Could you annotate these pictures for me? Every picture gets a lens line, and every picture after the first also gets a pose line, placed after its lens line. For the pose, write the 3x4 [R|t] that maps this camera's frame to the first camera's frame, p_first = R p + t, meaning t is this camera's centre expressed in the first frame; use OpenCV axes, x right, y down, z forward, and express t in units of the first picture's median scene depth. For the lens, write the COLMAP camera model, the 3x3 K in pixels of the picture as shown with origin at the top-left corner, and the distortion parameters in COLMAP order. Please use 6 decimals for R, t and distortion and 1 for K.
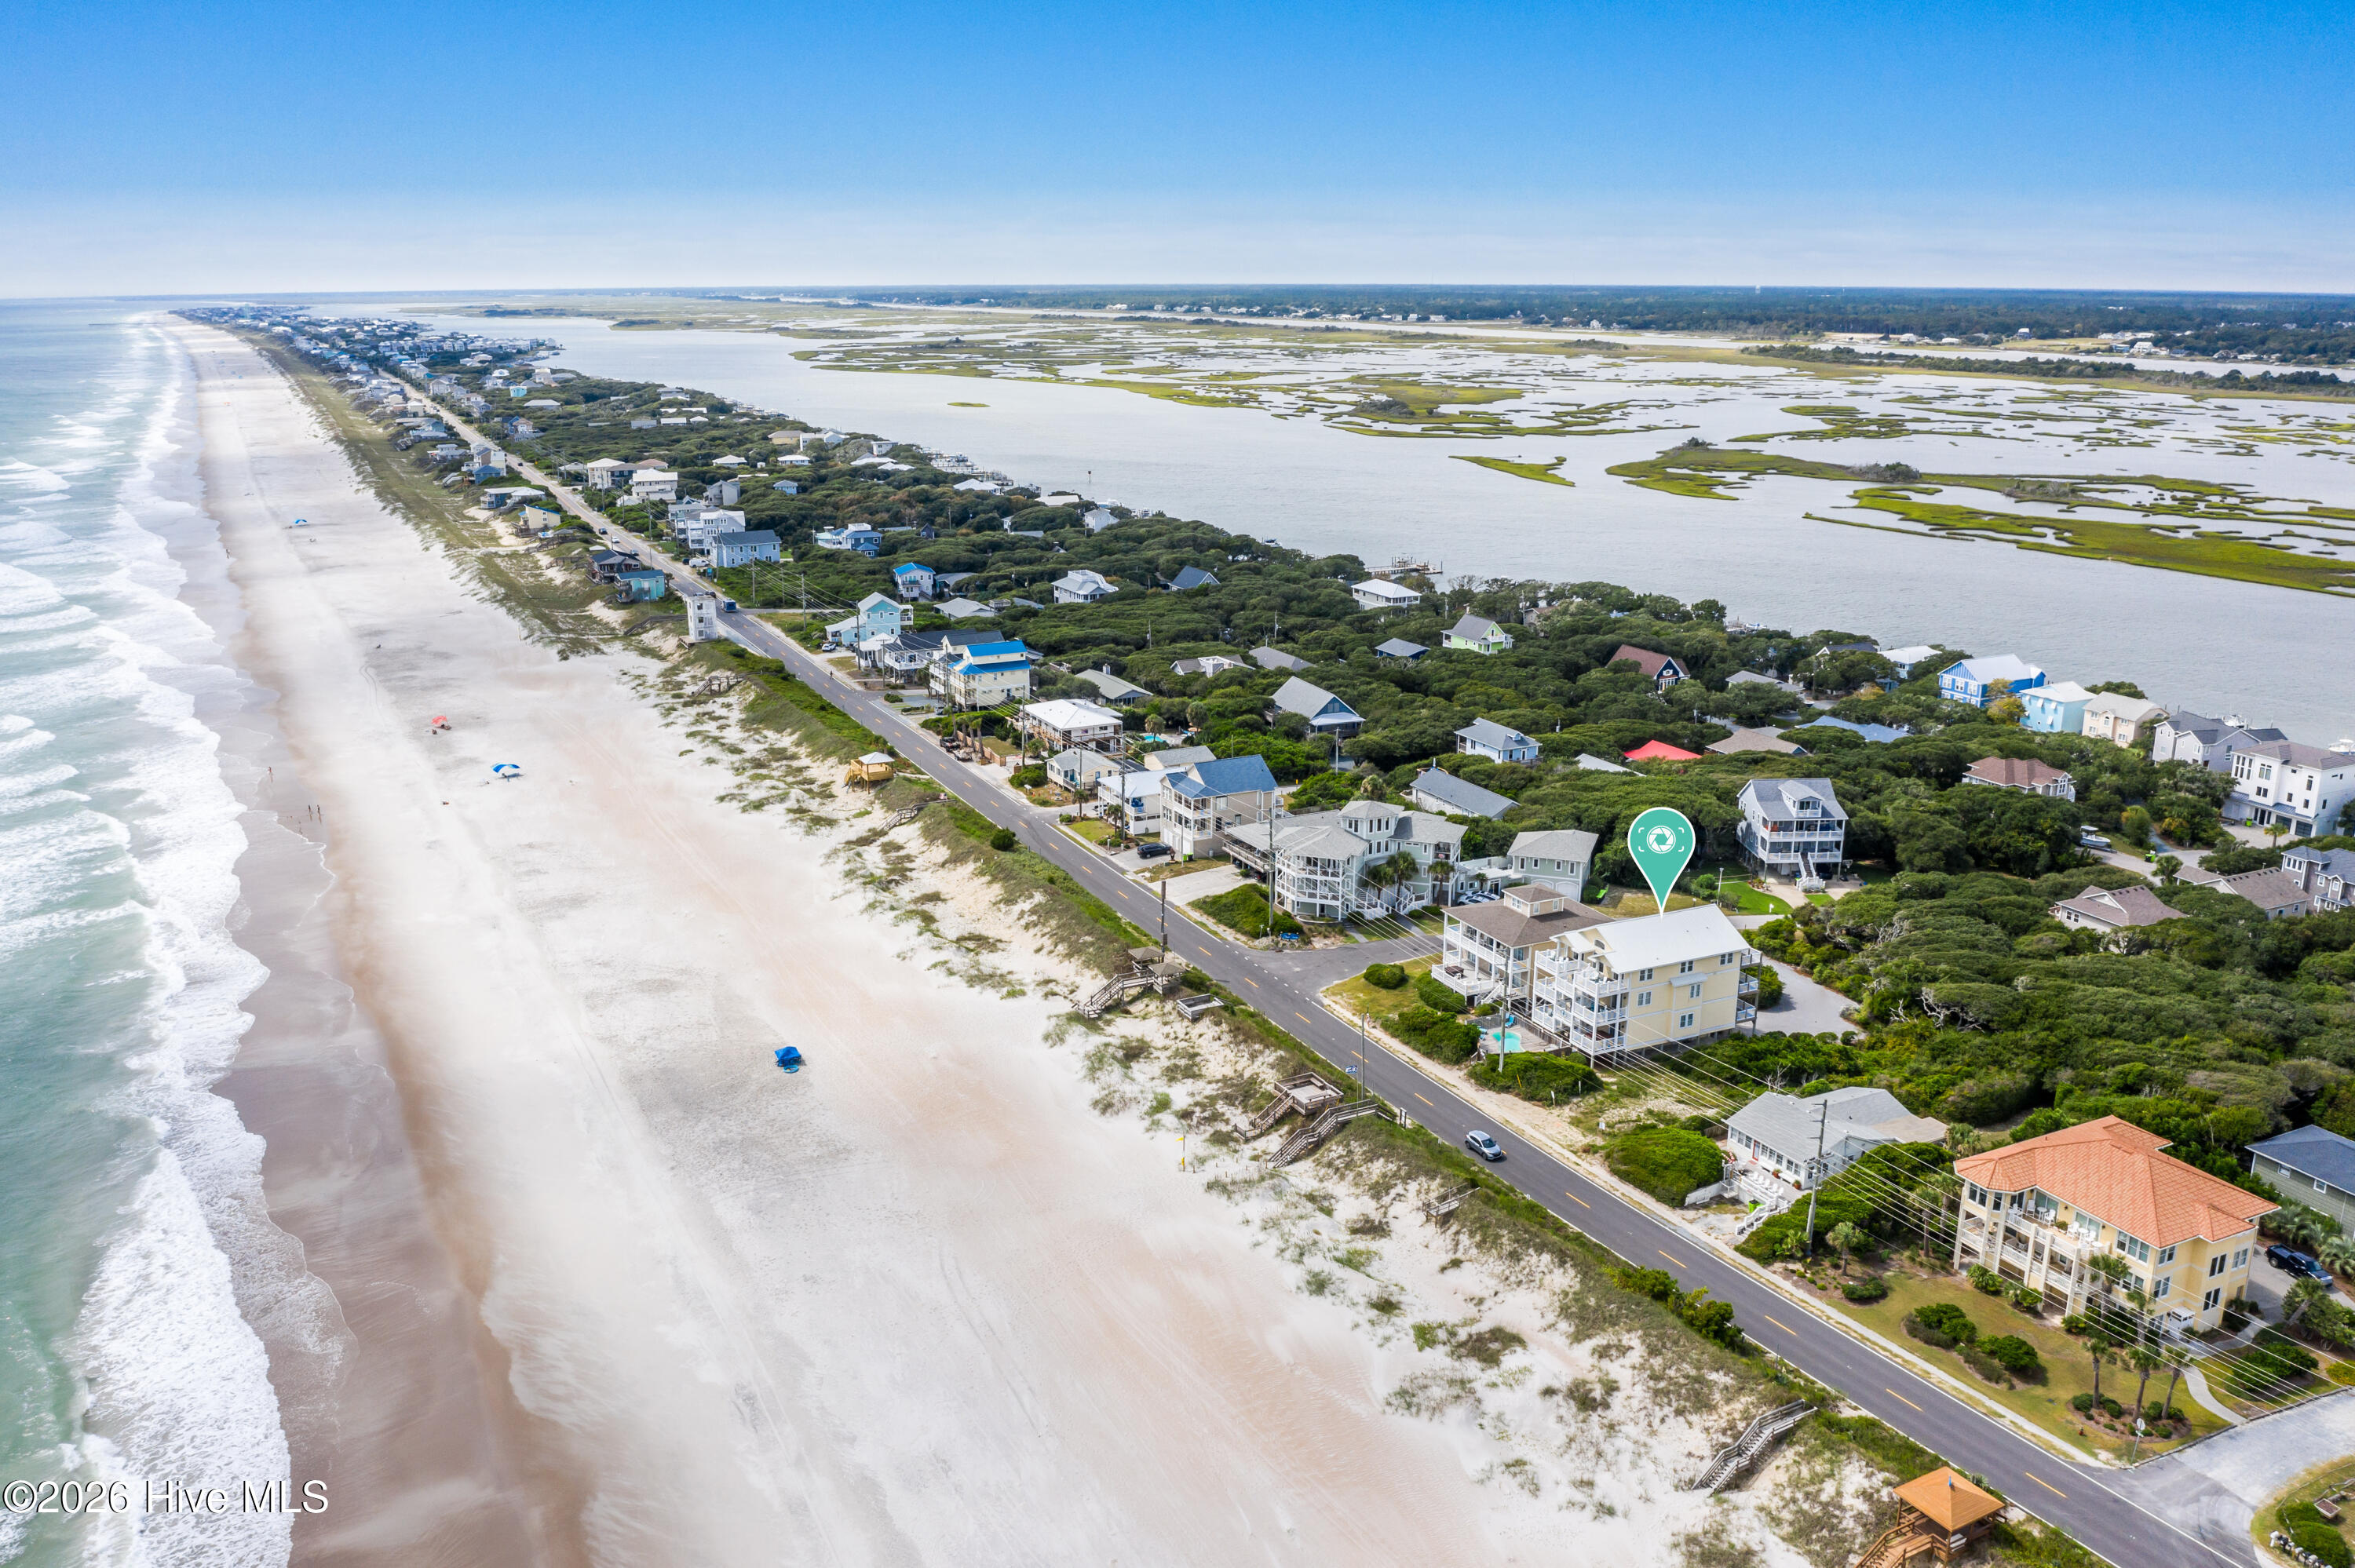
lens RADIAL K [[1872.2, 0, 1184.6], [0, 1872.2, 815.4], [0, 0, 1]] dist [-0.053669, 0.001631]
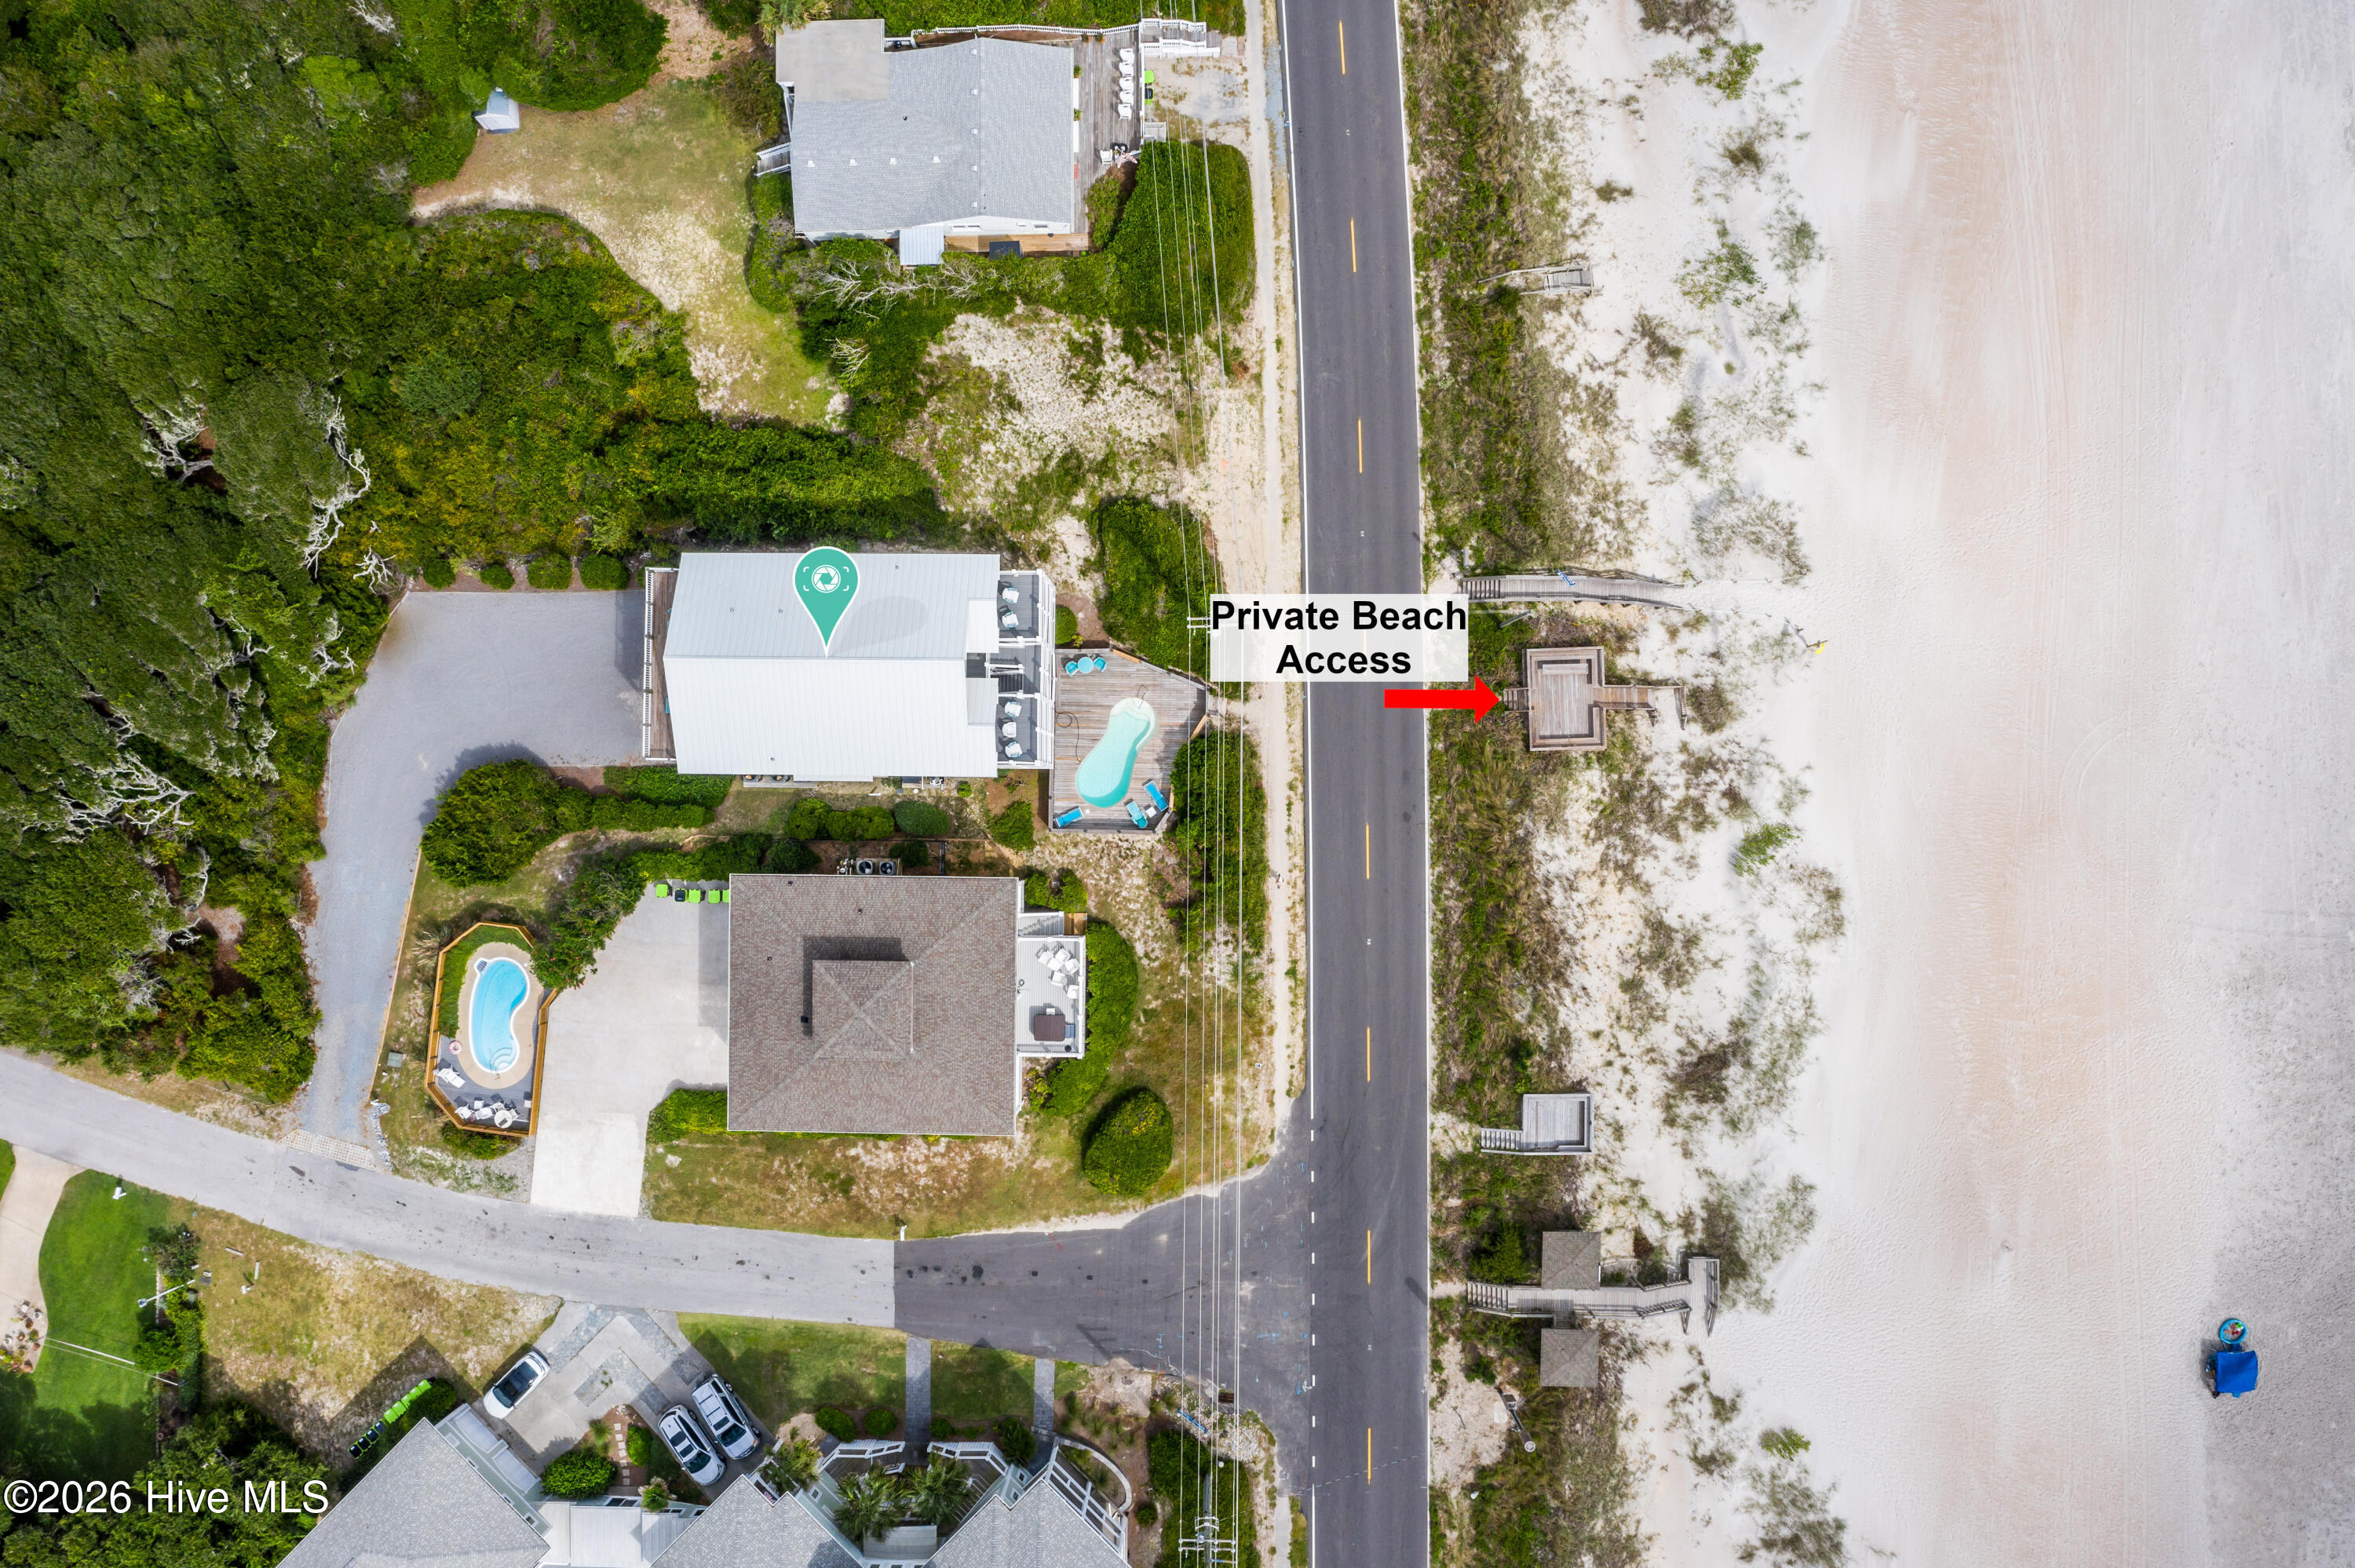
lens RADIAL K [[1872.2, 0, 1184.6], [0, 1872.2, 815.4], [0, 0, 1]] dist [-0.053669, 0.001631]
pose [[-0.897337, -0.440584, 0.025926, 0.155647], [0.146845, -0.242652, 0.958935, -0.485655], [-0.416200, 0.864295, 0.282439, 0.999329]]
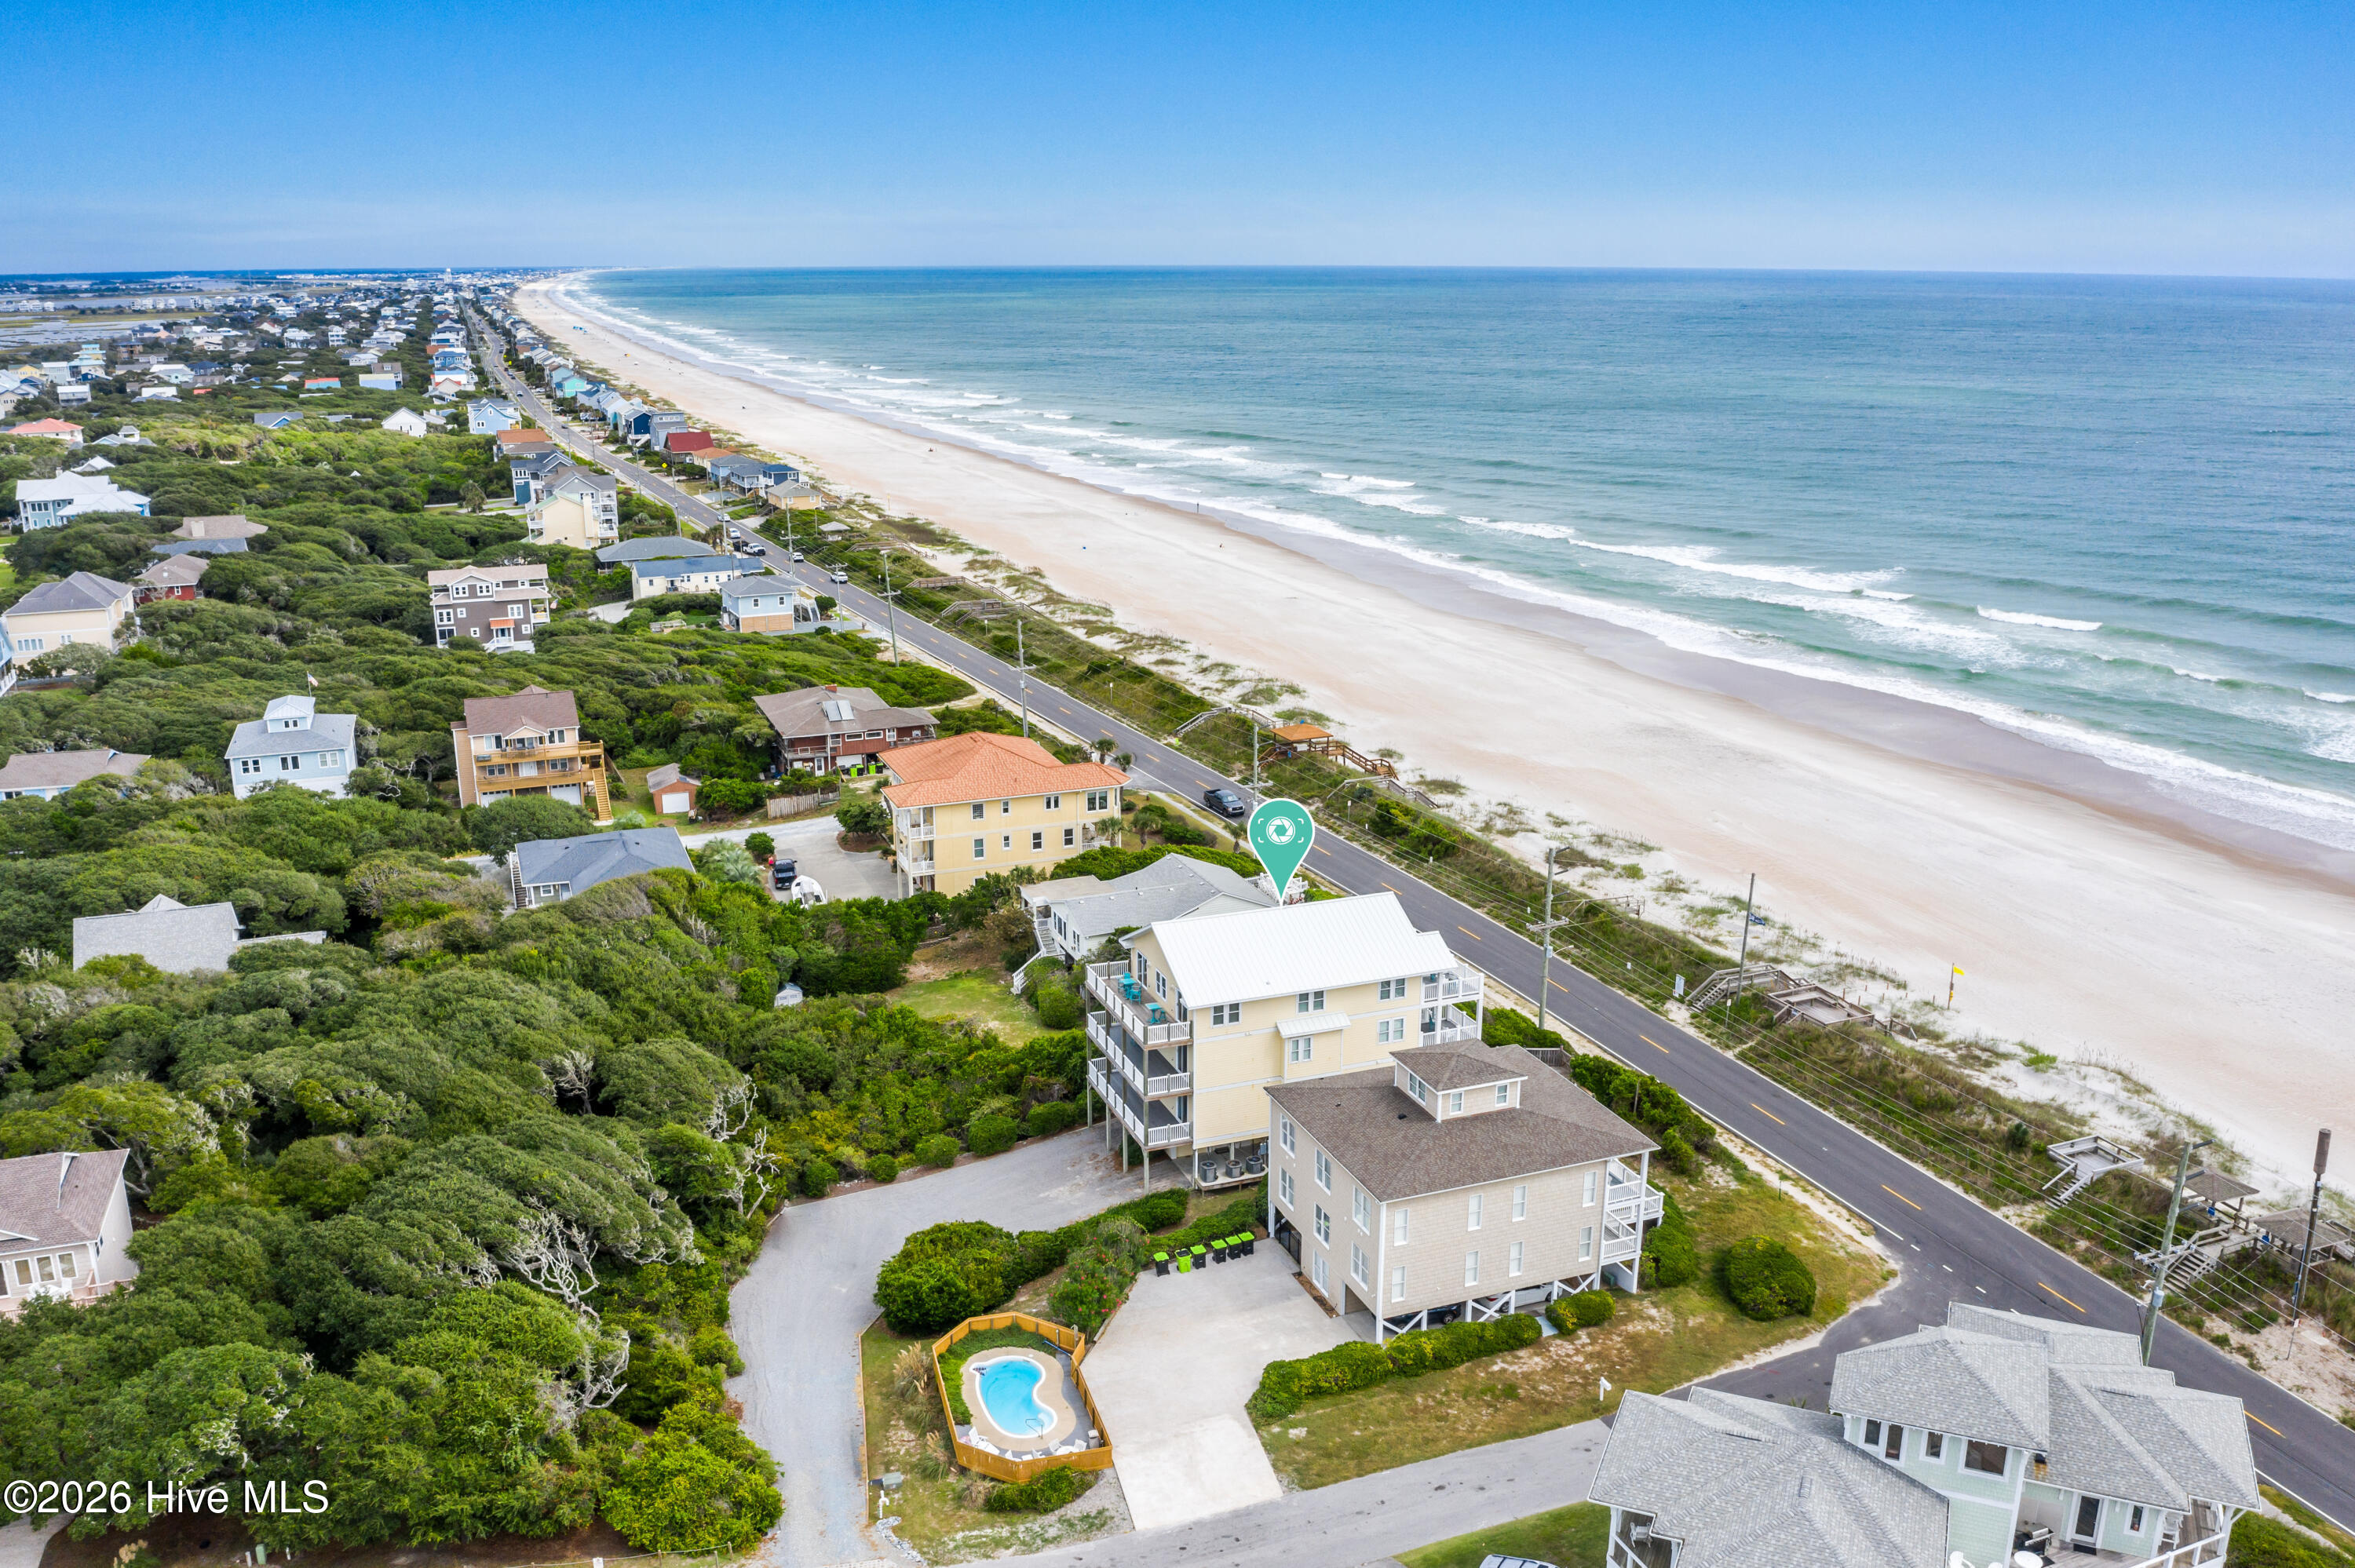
lens RADIAL K [[1872.2, 0, 1184.6], [0, 1872.2, 815.4], [0, 0, 1]] dist [-0.053669, 0.001631]
pose [[-0.997180, -0.020528, 0.072187, 0.279995], [0.021901, 0.840396, 0.541530, -0.327469], [-0.071782, 0.541584, -0.837576, 1.709780]]
